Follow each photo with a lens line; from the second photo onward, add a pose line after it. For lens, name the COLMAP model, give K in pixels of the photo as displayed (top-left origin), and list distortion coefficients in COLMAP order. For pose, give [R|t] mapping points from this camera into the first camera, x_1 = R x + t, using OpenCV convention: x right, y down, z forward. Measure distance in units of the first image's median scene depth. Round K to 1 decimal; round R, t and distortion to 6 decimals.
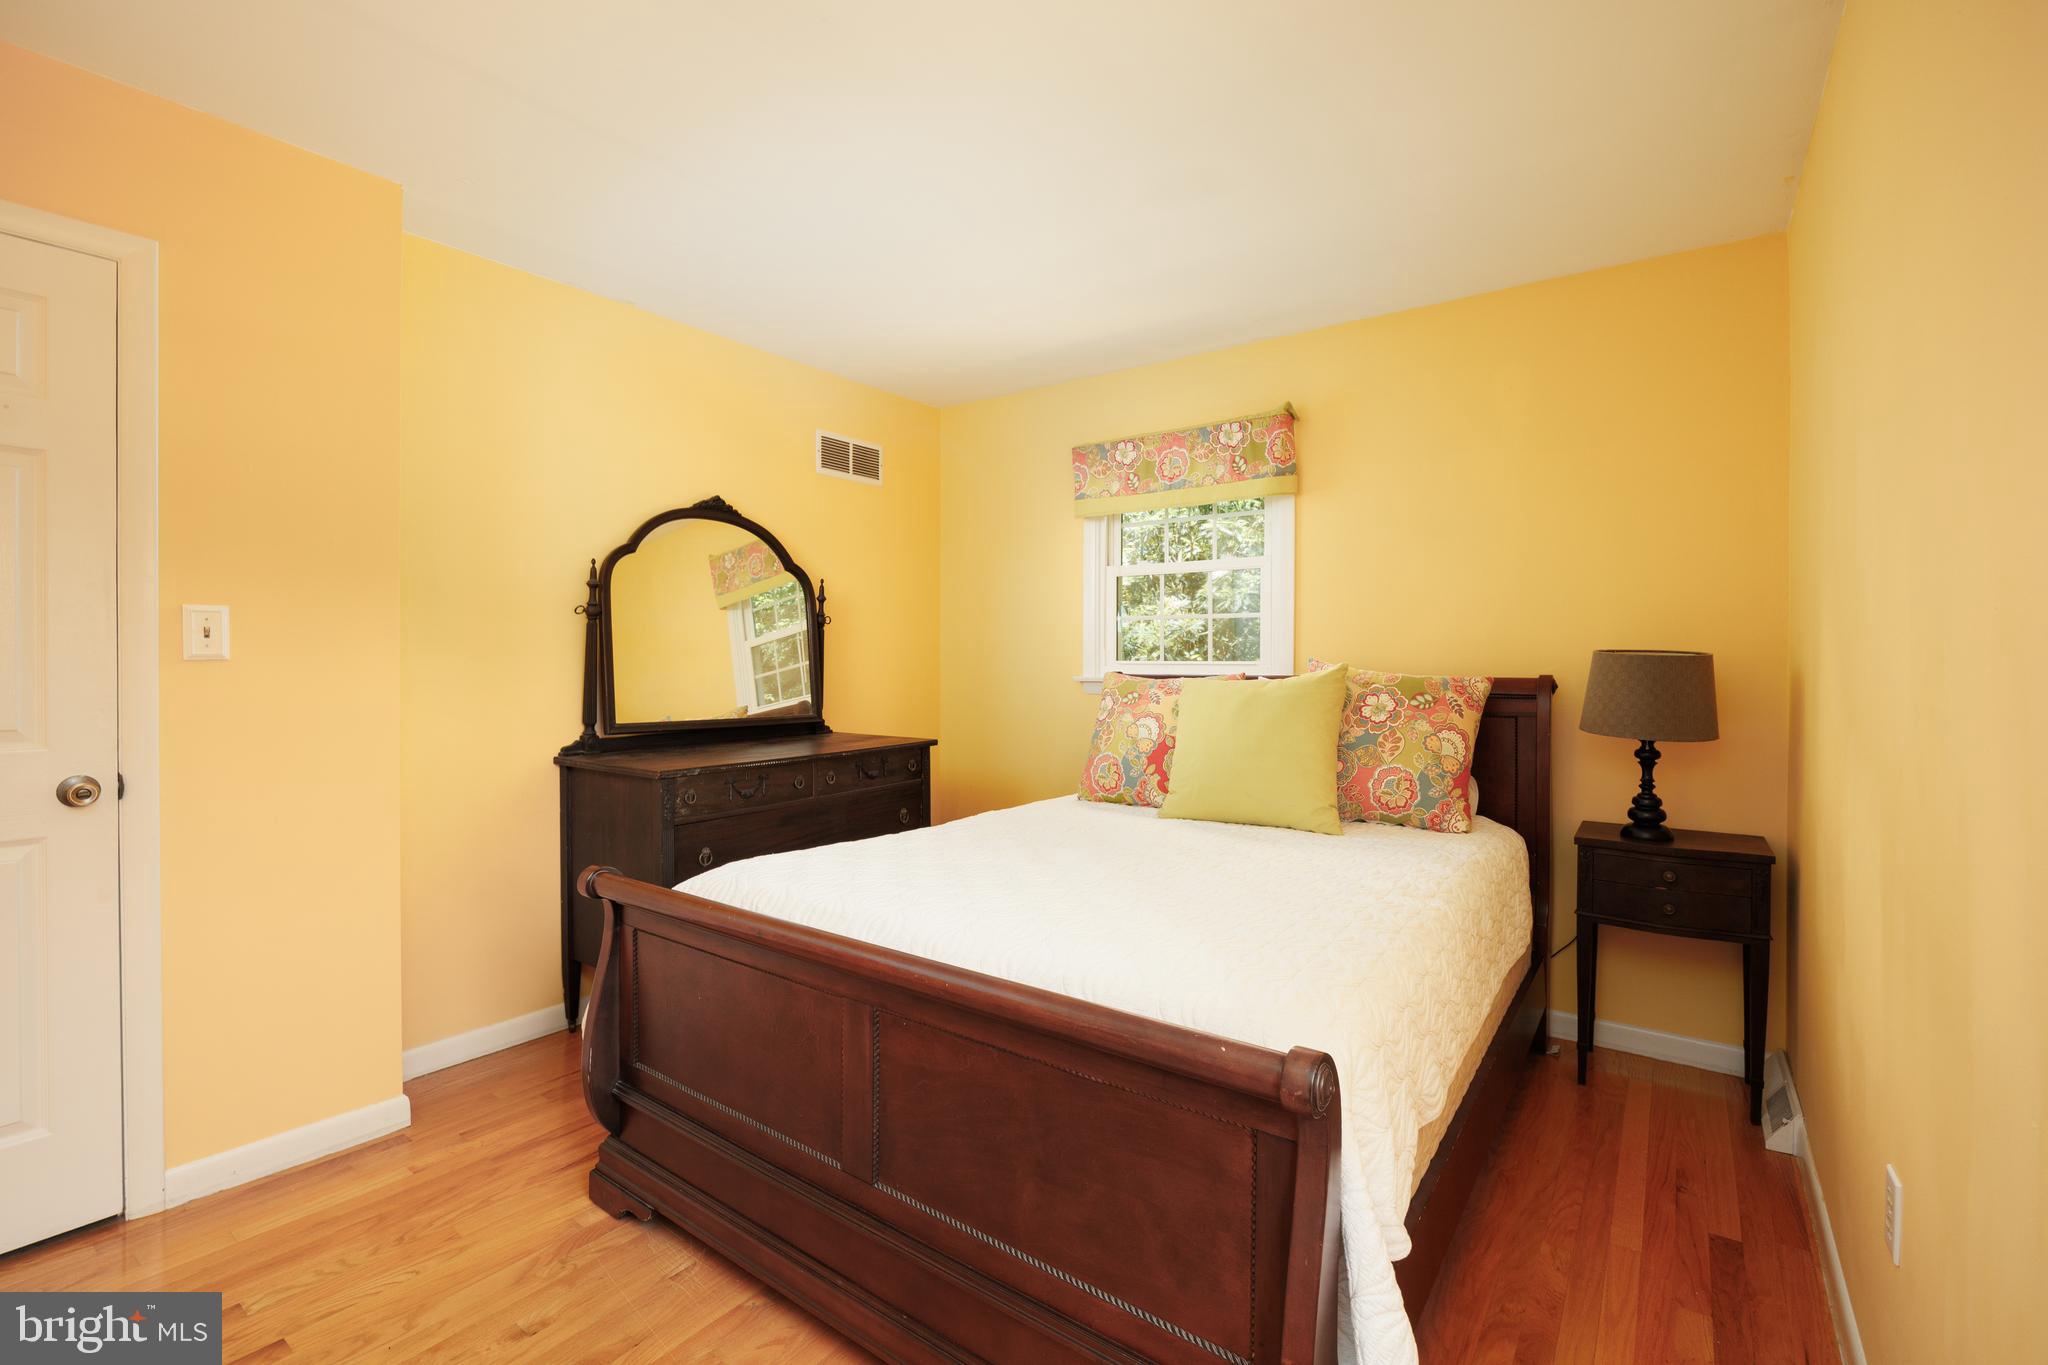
lens RADIAL K [[918.6, 0, 1020.8], [0, 918.6, 653.6], [0, 0, 1]] dist [0.001252, -0.000107]
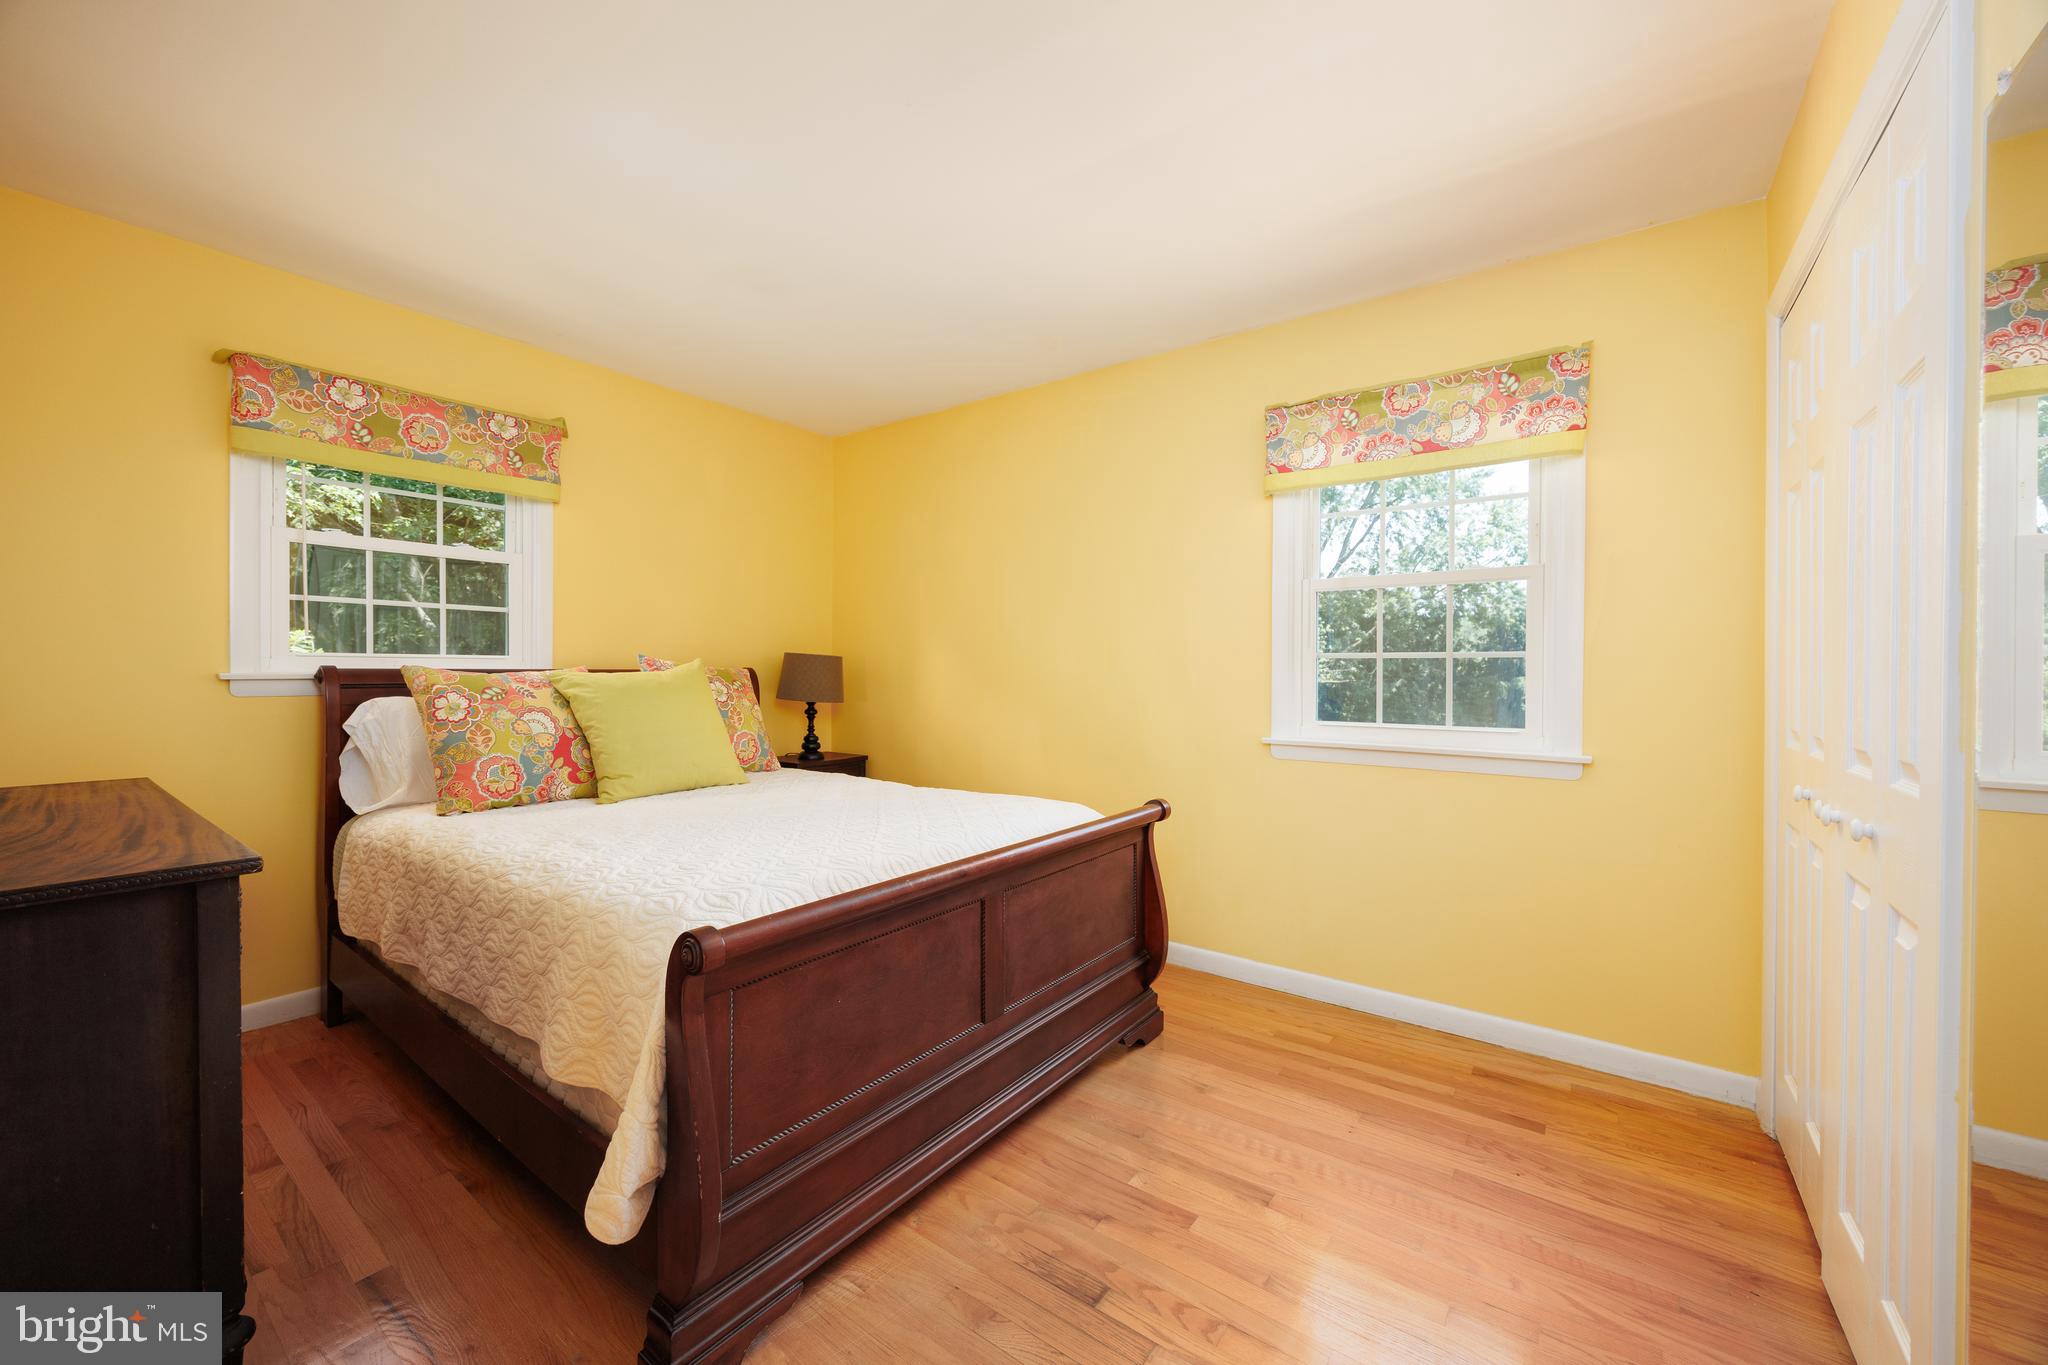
lens RADIAL K [[792.8, 0, 1034.7], [0, 792.8, 670.2], [0, 0, 1]] dist [-0.007785, 0.000178]
pose [[-0.025520, 0.001556, 0.999673, -0.650417], [-0.003812, 0.999991, -0.001654, 0.023516], [-0.999667, -0.003853, -0.025514, 0.461067]]
